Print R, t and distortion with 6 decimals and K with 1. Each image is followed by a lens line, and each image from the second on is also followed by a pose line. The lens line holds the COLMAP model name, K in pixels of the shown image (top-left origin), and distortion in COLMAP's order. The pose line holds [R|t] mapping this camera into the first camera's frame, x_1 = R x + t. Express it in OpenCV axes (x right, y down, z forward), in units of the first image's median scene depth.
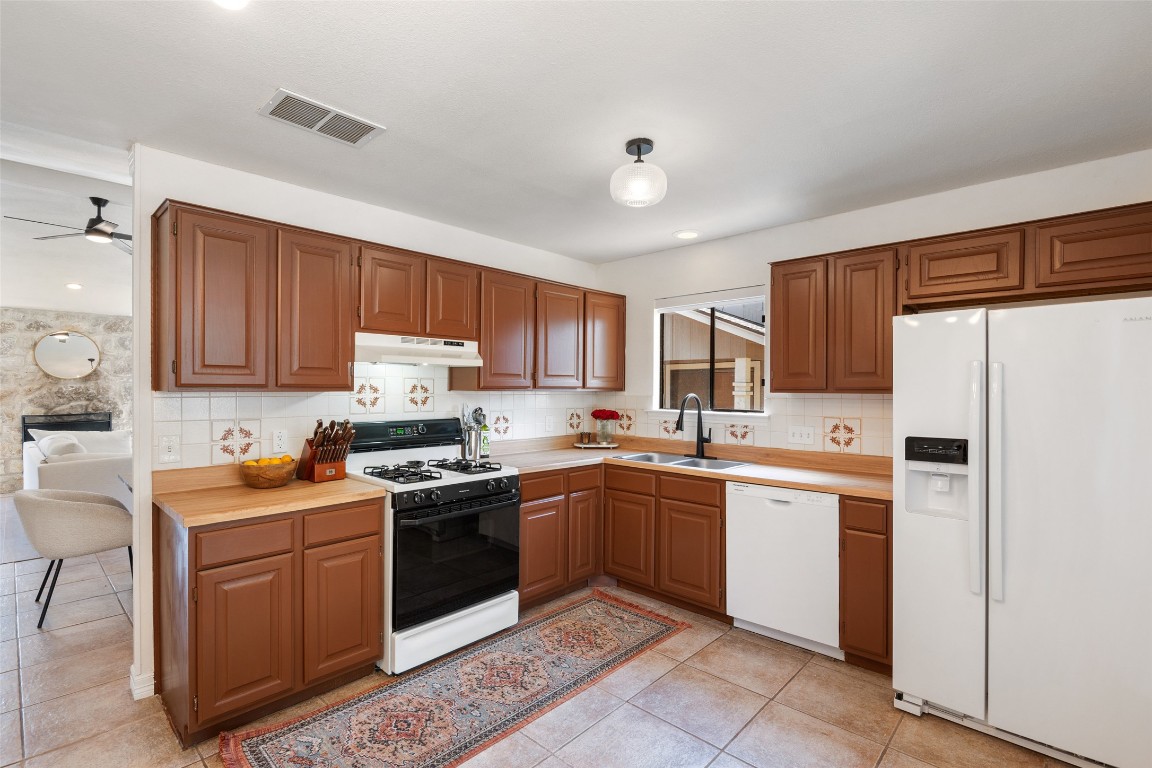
lens RADIAL K [[525.0, 0, 580.1], [0, 525.0, 392.5], [0, 0, 1]] dist [-0.010242, -0.002078]
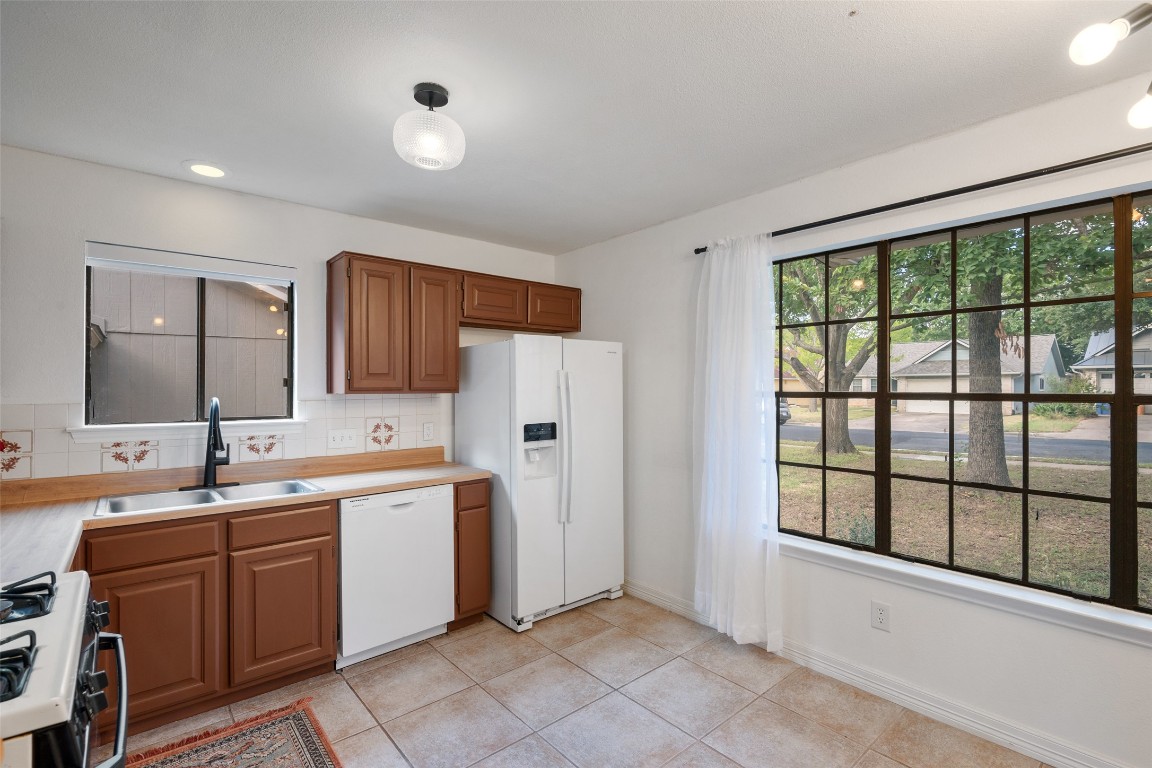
lens RADIAL K [[525.0, 0, 569.4], [0, 525.0, 384.7], [0, 0, 1]] dist [-0.010242, -0.002078]
pose [[0.116653, 0.002603, 0.993169, -0.478313], [0.012470, 0.999914, -0.004086, -0.007059], [-0.993094, 0.012862, 0.116610, 0.495457]]
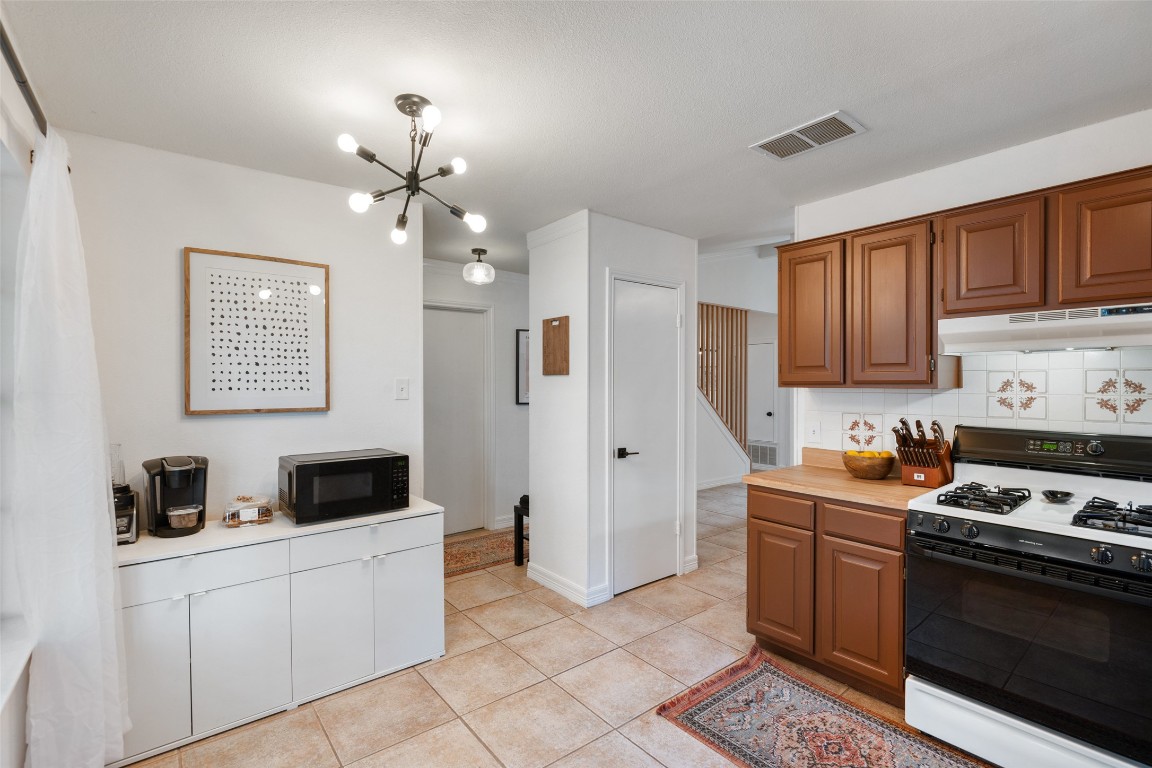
lens RADIAL K [[525.0, 0, 569.6], [0, 525.0, 384.9], [0, 0, 1]] dist [-0.010242, -0.002078]
pose [[-0.162247, -0.000709, -0.986750, 0.423014], [-0.011432, 0.999934, 0.001162, -0.001630], [0.986684, 0.011469, -0.162244, 0.444617]]
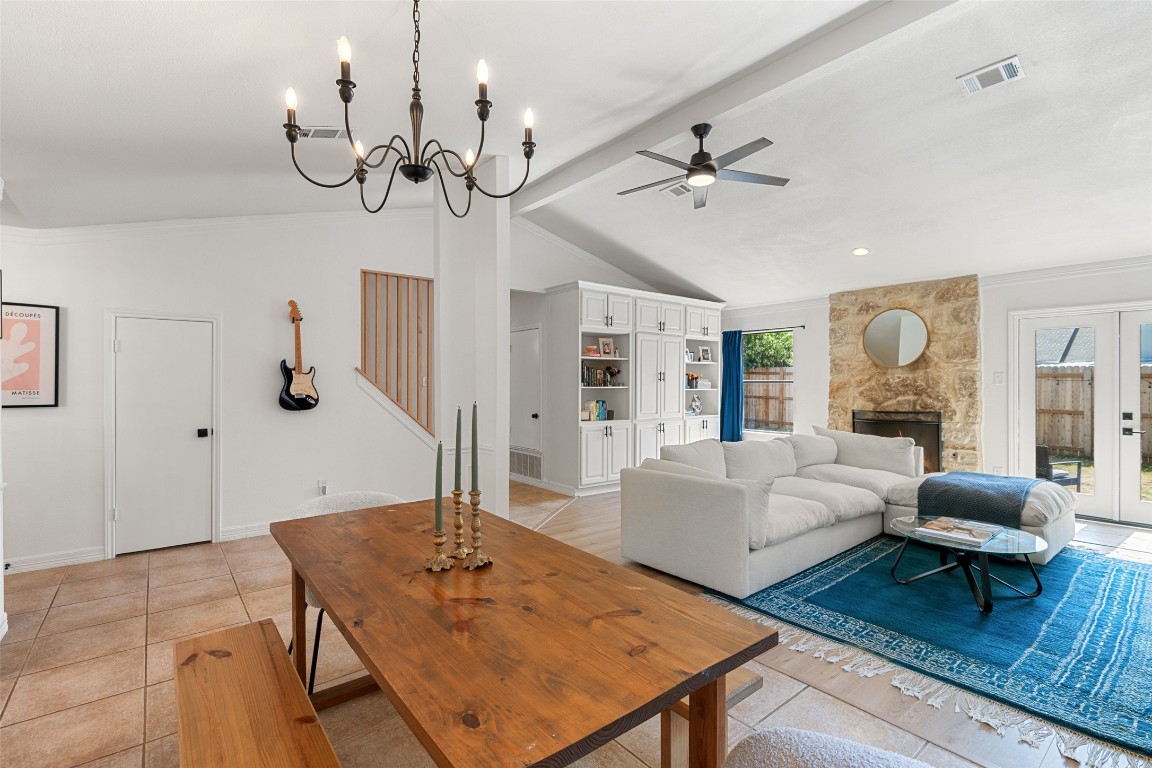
lens RADIAL K [[525.0, 0, 574.7], [0, 525.0, 377.0], [0, 0, 1]] dist [-0.010242, -0.002078]
pose [[-0.149970, -0.008826, -0.988651, -0.241978], [-0.006752, 0.999946, -0.007903, -0.004384], [0.988668, 0.005490, -0.150021, 1.468934]]
